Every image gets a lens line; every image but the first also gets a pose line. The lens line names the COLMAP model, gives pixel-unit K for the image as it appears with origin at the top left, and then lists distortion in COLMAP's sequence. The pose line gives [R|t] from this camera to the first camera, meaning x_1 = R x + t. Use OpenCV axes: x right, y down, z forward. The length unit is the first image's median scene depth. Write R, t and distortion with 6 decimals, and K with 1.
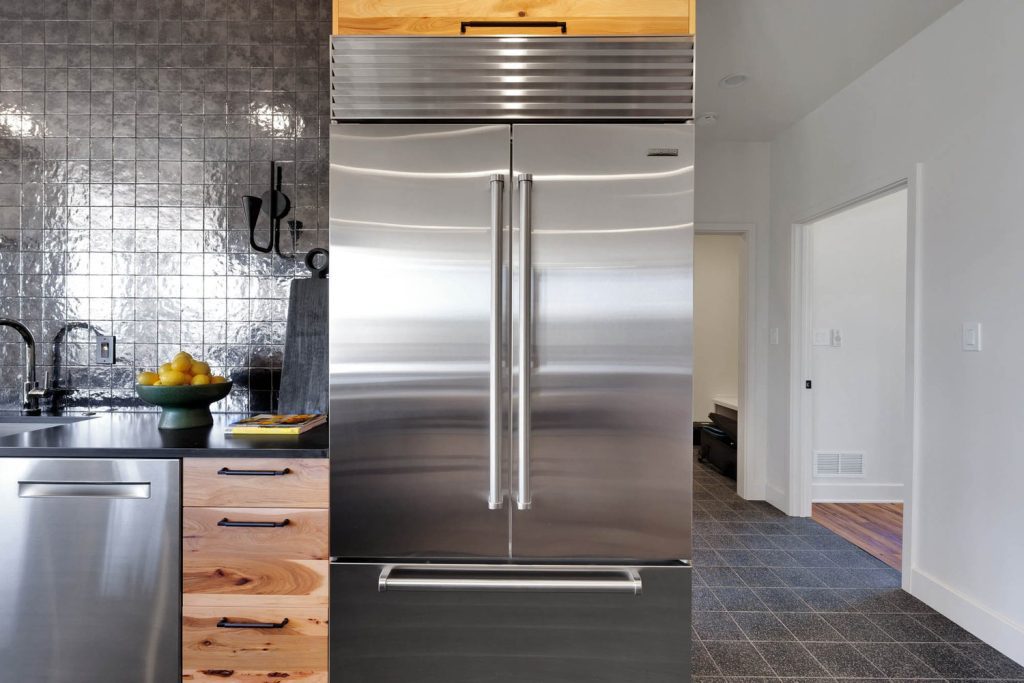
lens RADIAL K [[477.9, 0, 514.6], [0, 477.9, 338.0], [0, 0, 1]] dist [-0.004414, 0.002108]
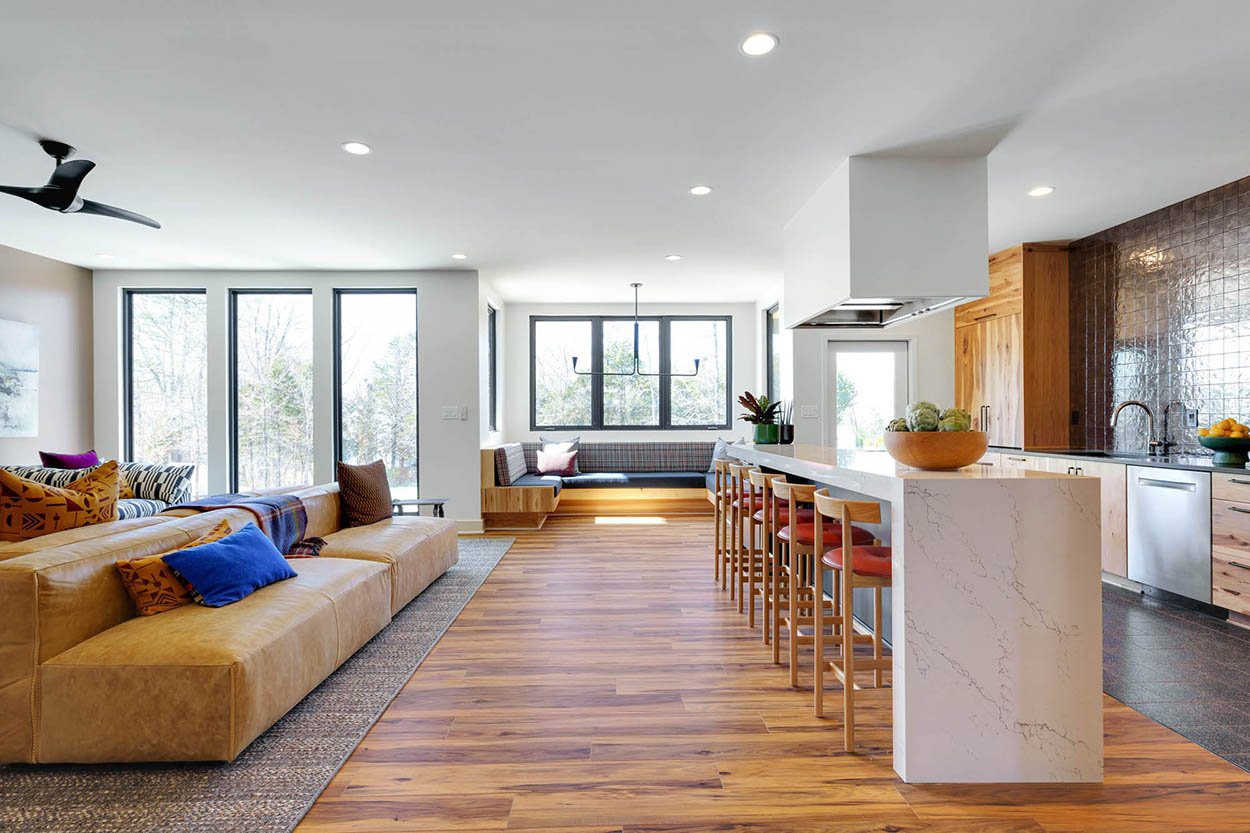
lens RADIAL K [[632.1, 0, 622.6], [0, 632.1, 419.1], [0, 0, 1]] dist [-0.004407, 0.003687]
pose [[0.029651, -0.004953, -0.999548, 1.199120], [0.003590, 0.999982, -0.004849, 0.031204], [0.999554, -0.003444, 0.029668, -0.968898]]
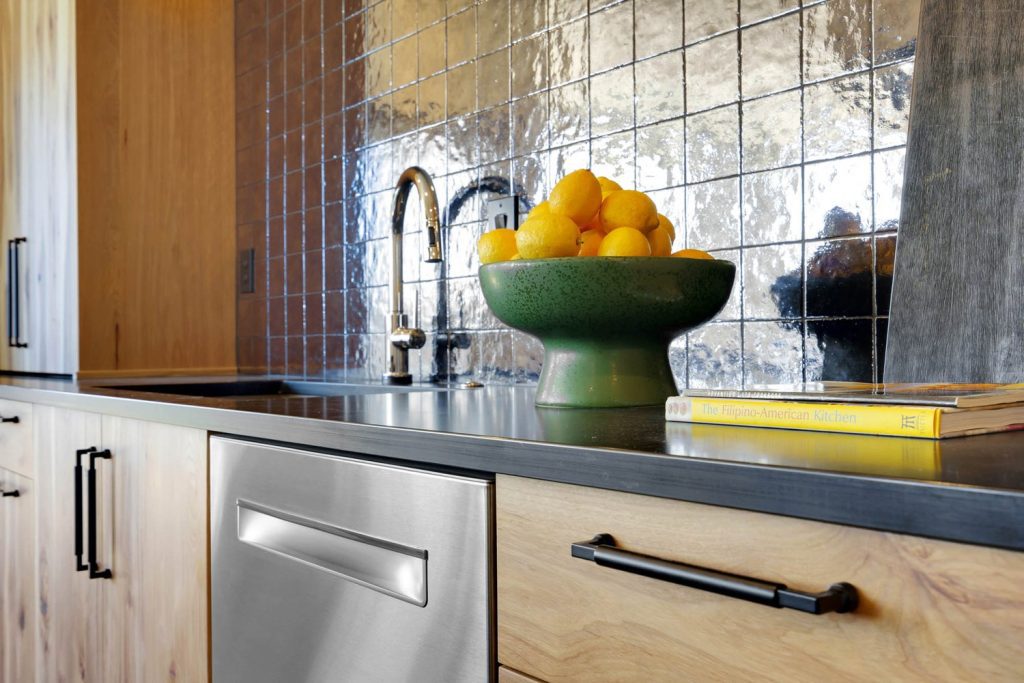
lens RADIAL K [[1011.3, 0, 509.8], [0, 1011.3, 341.9], [0, 0, 1]] dist [0.072822, 0.000000]
pose [[0.627063, -0.015113, -0.778822, -0.177633], [0.009483, 0.999886, -0.011768, 0.128443], [0.778911, -0.000006, 0.627135, 0.457519]]
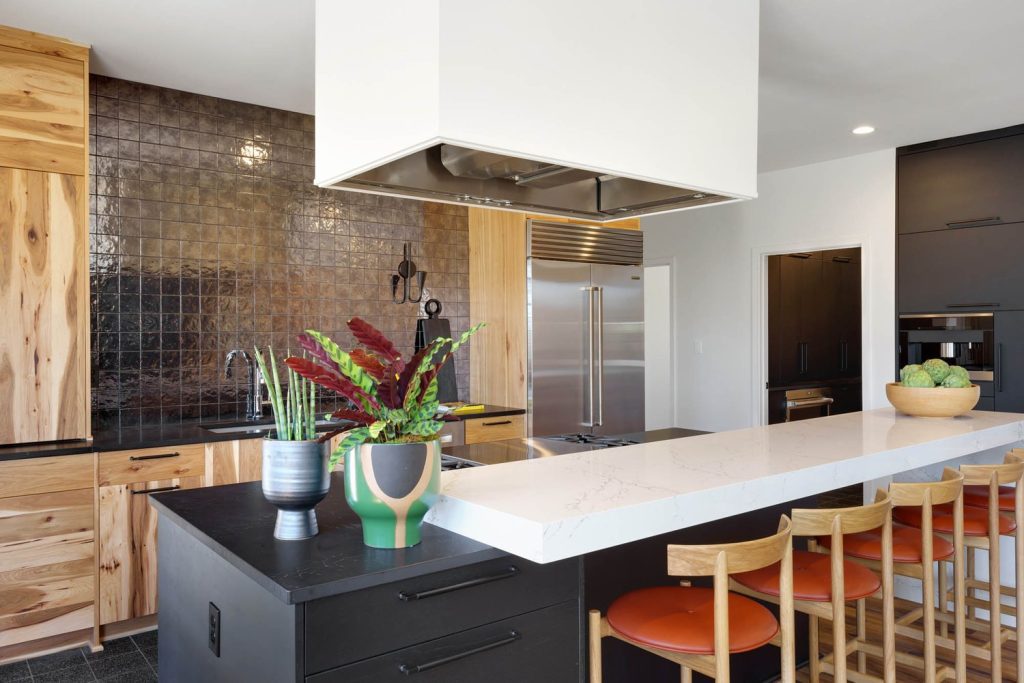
lens RADIAL K [[759.6, 0, 507.9], [0, 759.6, 339.2], [0, 0, 1]] dist [-0.001519, 0.001822]
pose [[0.780799, -0.016459, 0.624565, -1.758992], [0.017536, 0.999836, 0.004426, -0.062593], [-0.624536, 0.007496, 0.780960, -1.078390]]
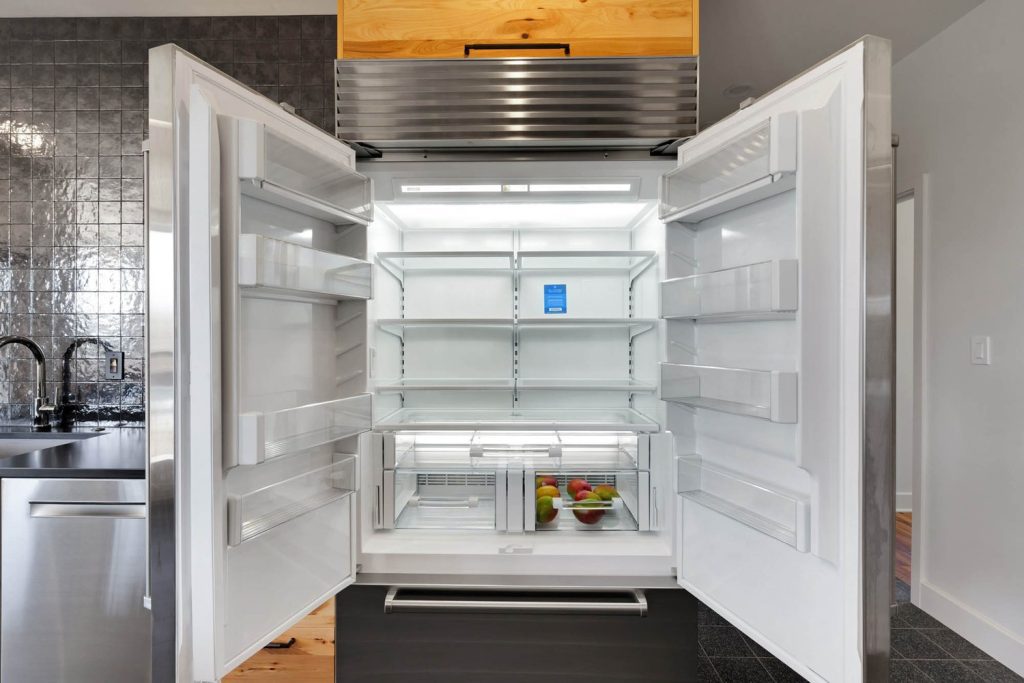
lens RADIAL K [[477.9, 0, 514.5], [0, 477.9, 338.2], [0, 0, 1]] dist [-0.004414, 0.002108]
pose [[0.999938, -0.003580, -0.010521, 0.000727], [0.003554, 0.999991, -0.002515, -0.027898], [0.010530, 0.002478, 0.999941, -0.001378]]
